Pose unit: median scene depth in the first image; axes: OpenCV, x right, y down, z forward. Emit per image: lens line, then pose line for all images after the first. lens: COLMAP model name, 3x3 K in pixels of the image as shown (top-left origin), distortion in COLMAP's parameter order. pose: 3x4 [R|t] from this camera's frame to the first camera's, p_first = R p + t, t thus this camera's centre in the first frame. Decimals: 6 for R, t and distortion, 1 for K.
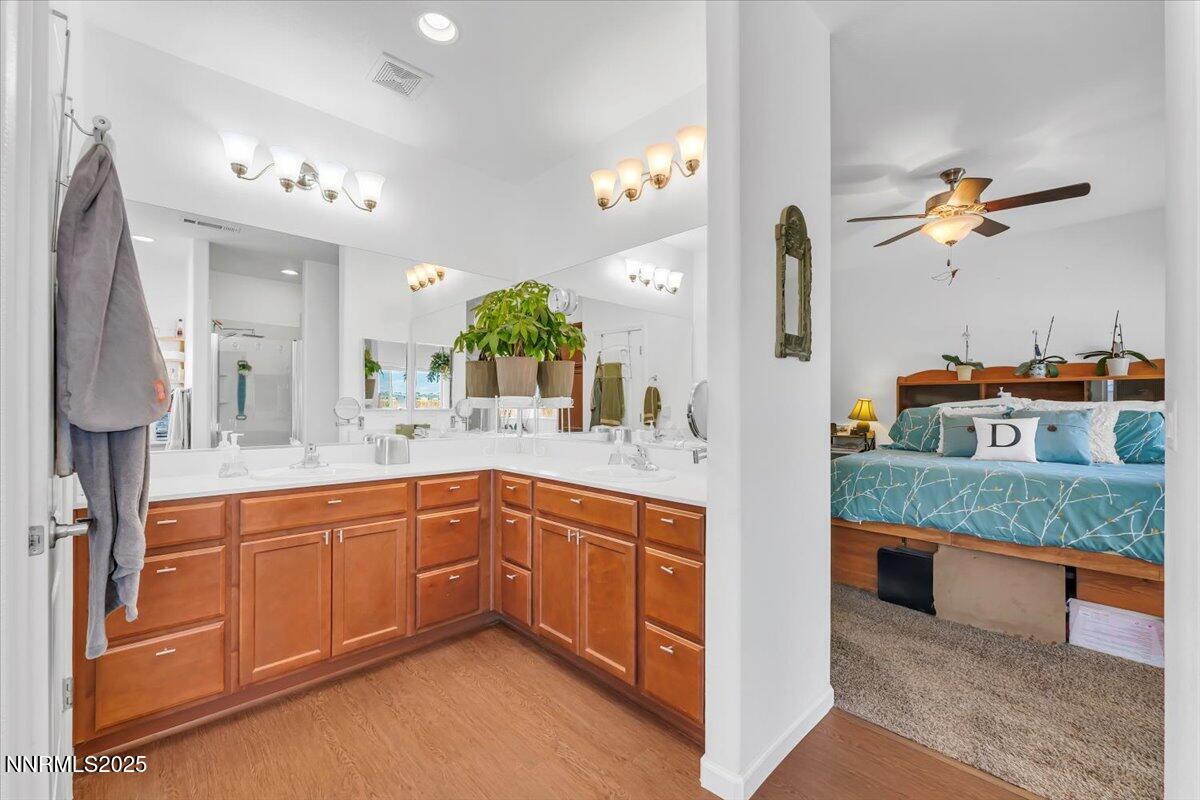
lens RADIAL K [[480.5, 0, 596.7], [0, 480.5, 405.9], [0, 0, 1]] dist [0.001530, 0.000199]
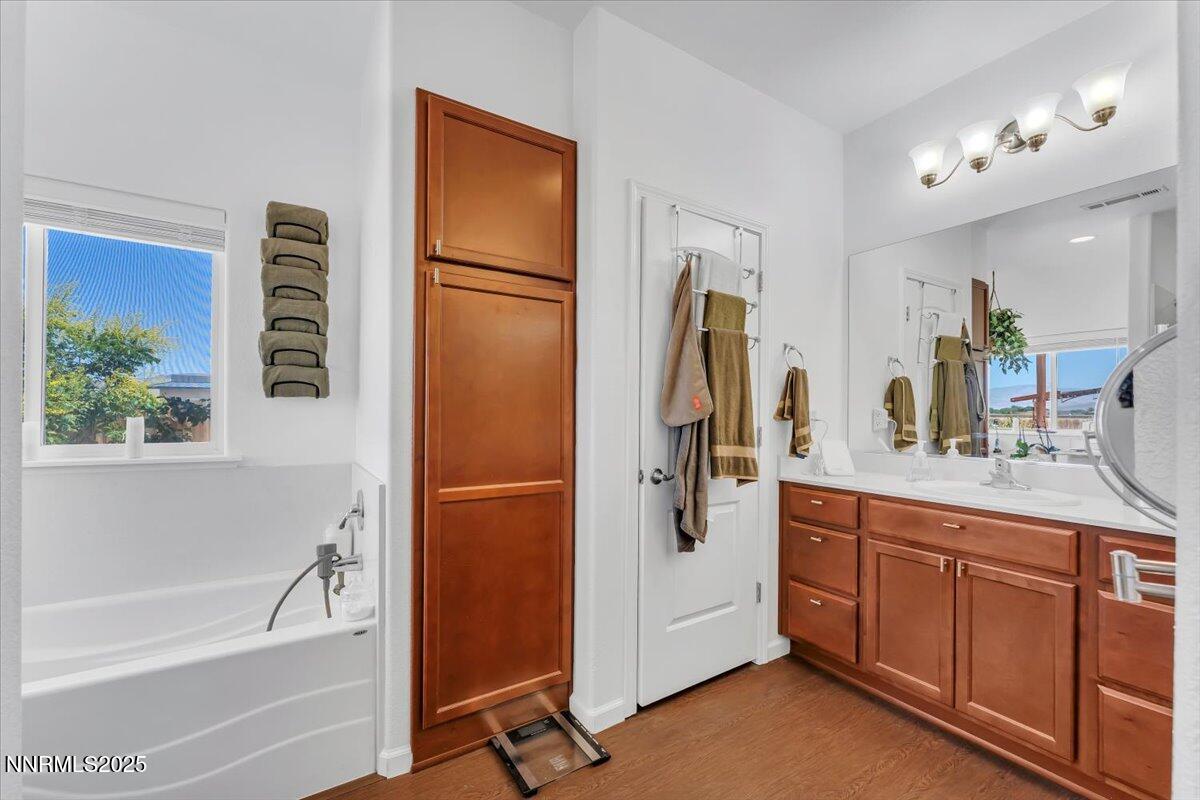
lens RADIAL K [[486.0, 0, 599.0], [0, 486.0, 415.5], [0, 0, 1]] dist [-0.000048, 0.000000]
pose [[-0.186416, -0.001505, -0.982470, 0.452539], [-0.004855, 0.999988, -0.000610, 0.008625], [0.982459, 0.004657, -0.186421, 0.594477]]
